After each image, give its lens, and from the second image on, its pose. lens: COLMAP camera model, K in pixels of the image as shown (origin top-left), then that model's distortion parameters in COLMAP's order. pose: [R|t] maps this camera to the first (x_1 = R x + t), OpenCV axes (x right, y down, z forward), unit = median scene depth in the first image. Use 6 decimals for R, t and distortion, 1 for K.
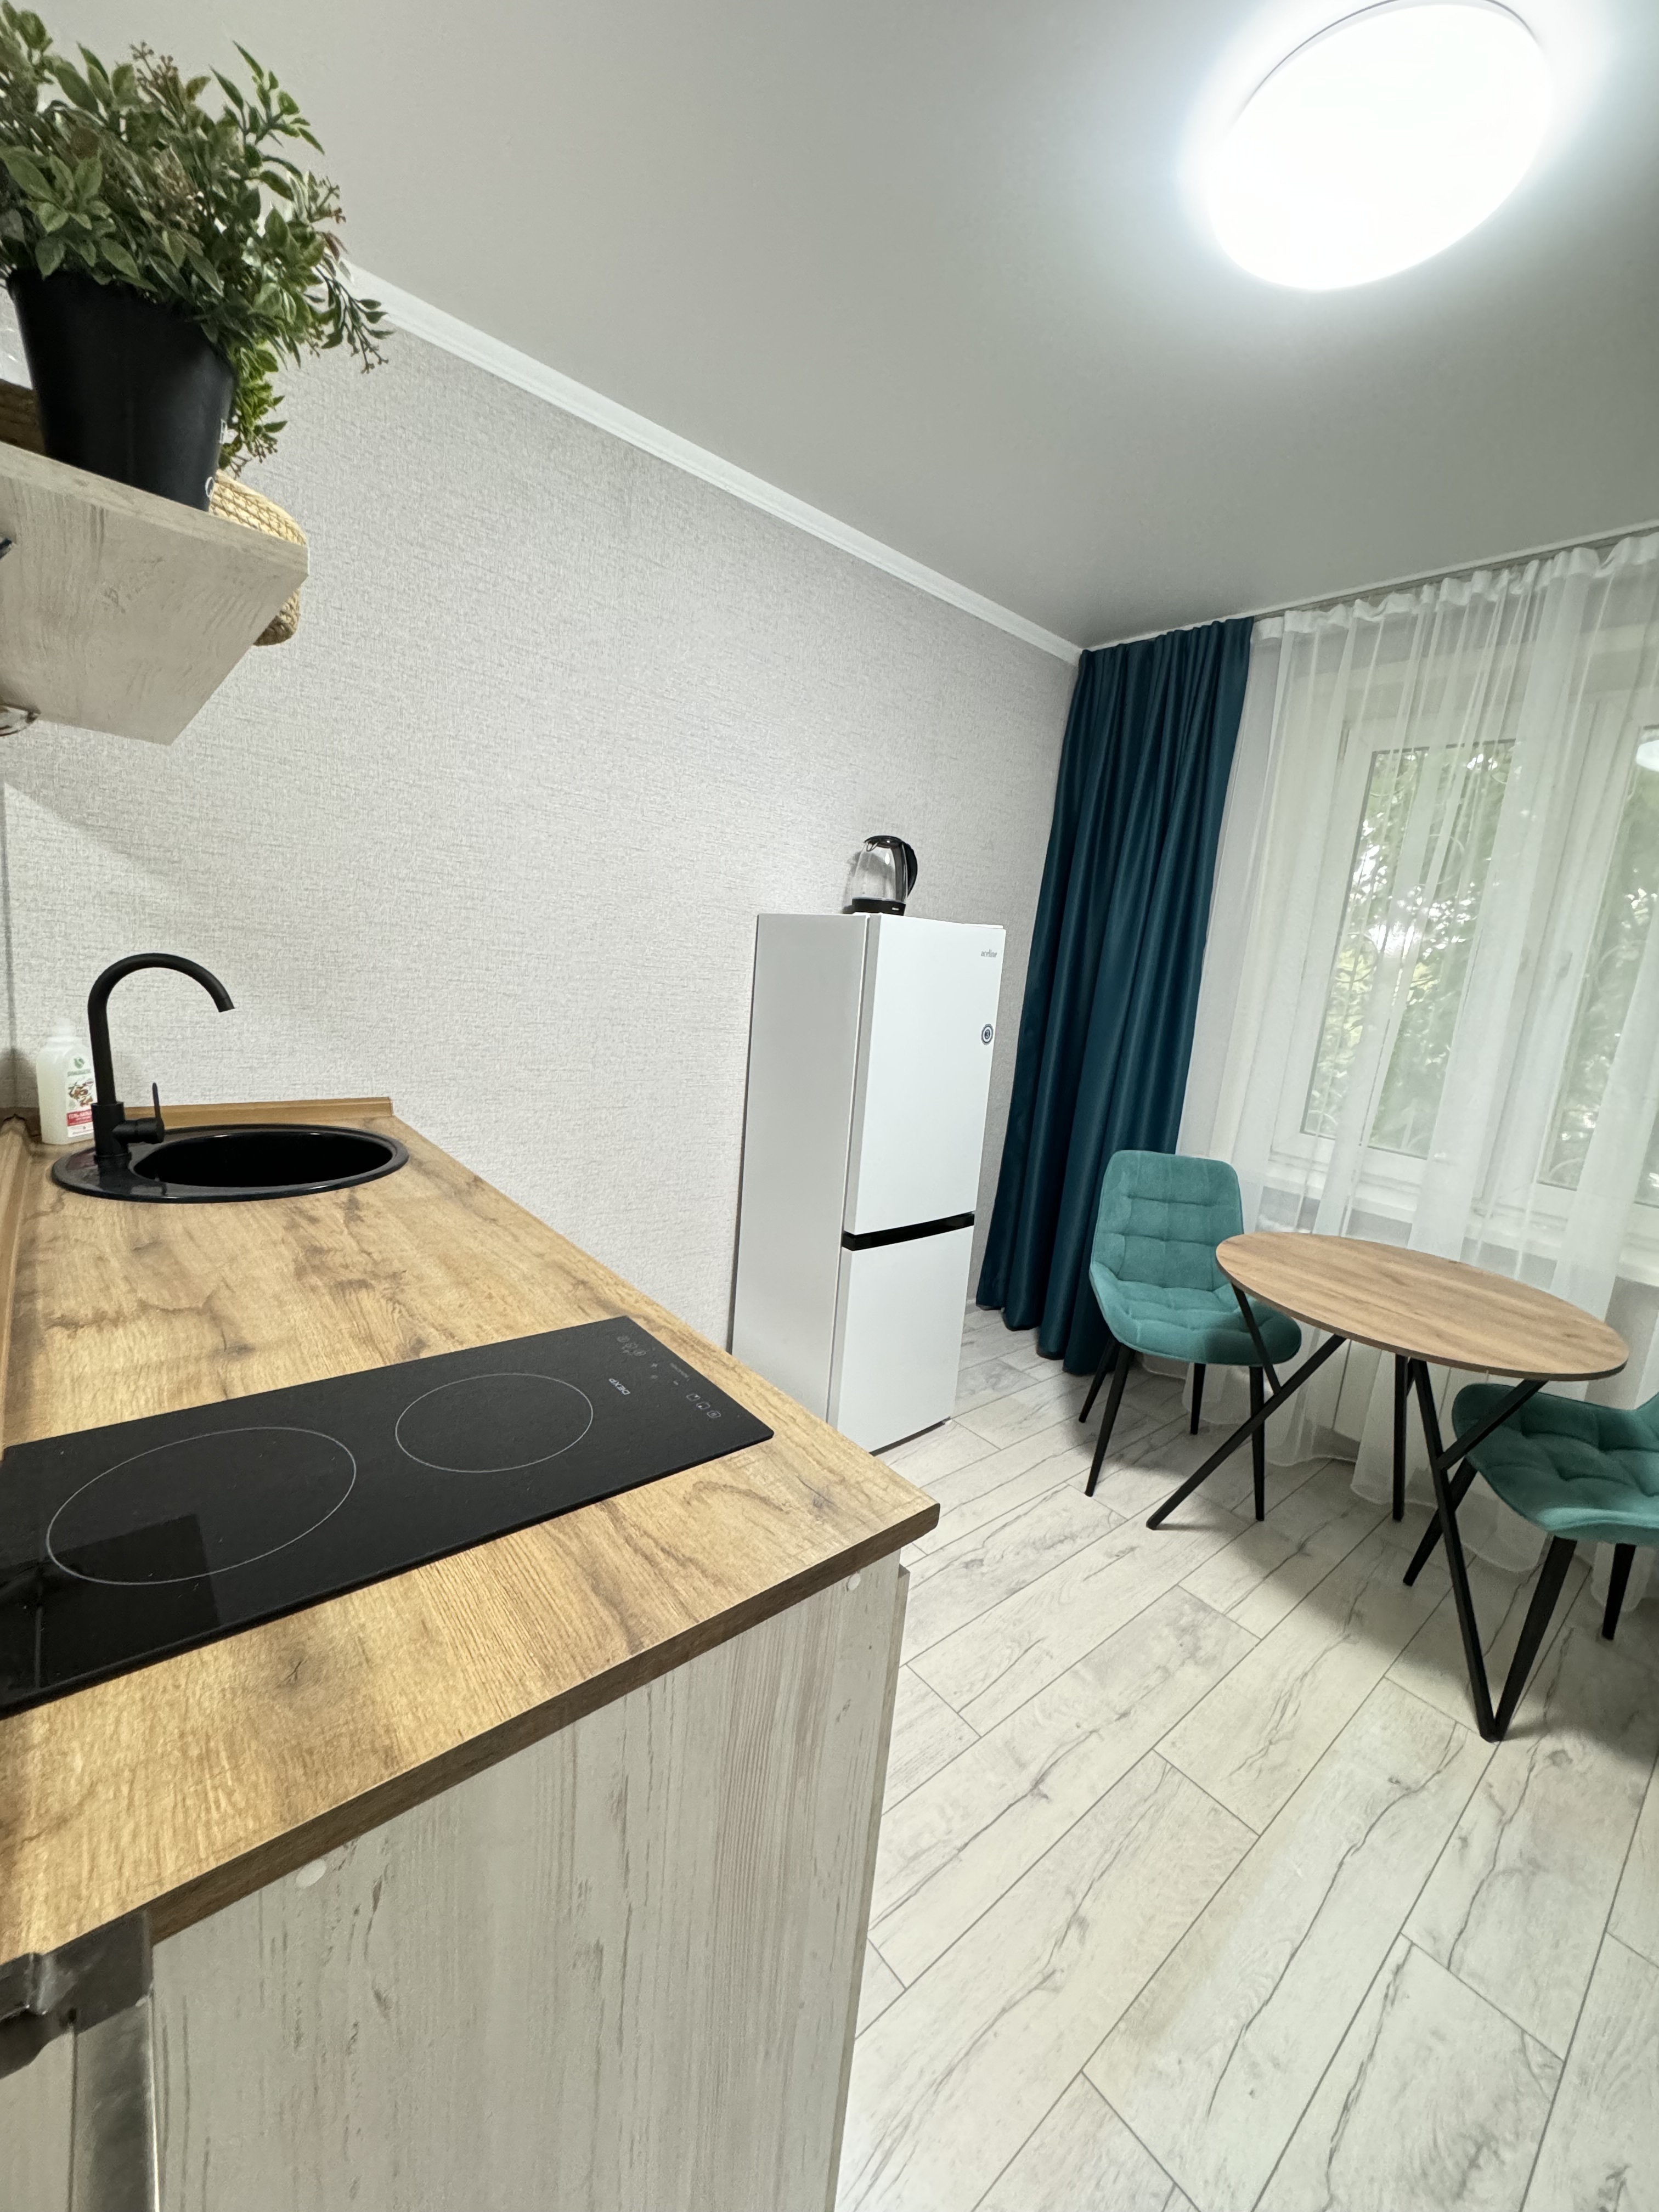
lens RADIAL K [[880.9, 0, 837.0], [0, 880.9, 1107.0], [0, 0, 1]] dist [-0.001673, 0.000131]
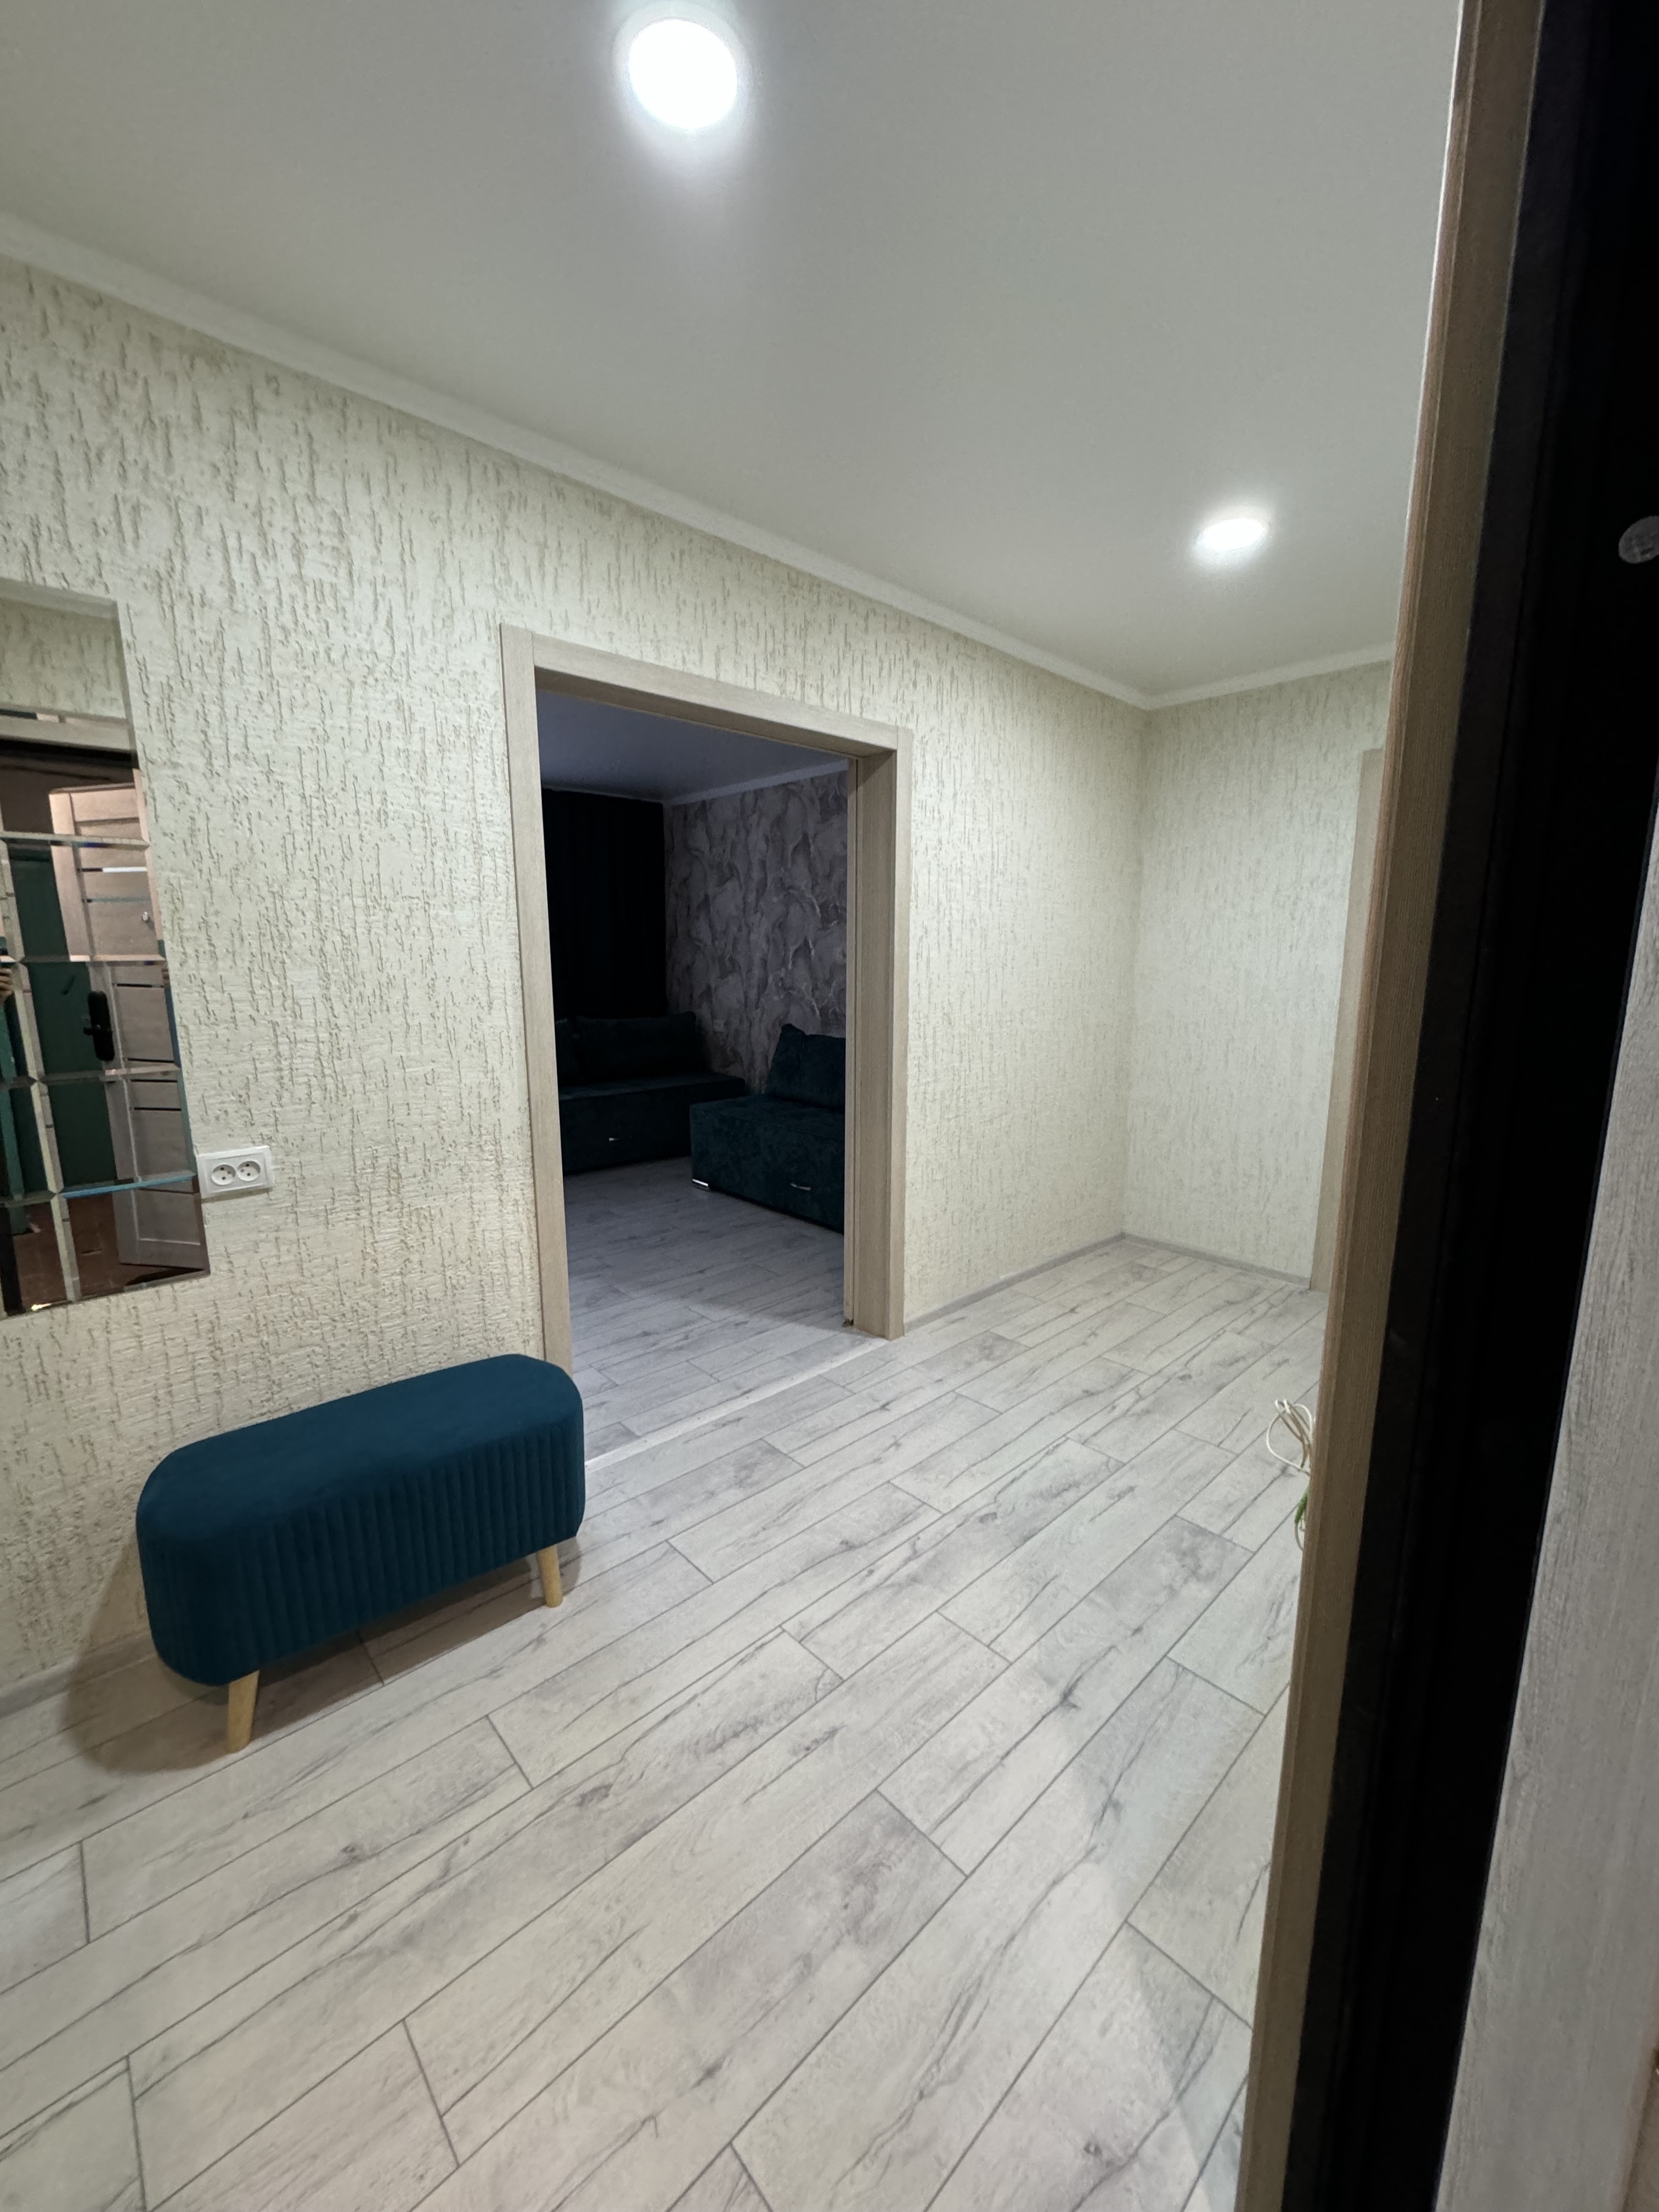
lens RADIAL K [[880.9, 0, 839.5], [0, 880.9, 1110.5], [0, 0, 1]] dist [-0.001673, 0.000131]
pose [[0.994693, -0.093480, 0.042974, 0.603044], [0.093702, 0.995595, -0.003174, 0.111754], [-0.042488, 0.007184, 0.999071, -0.324452]]
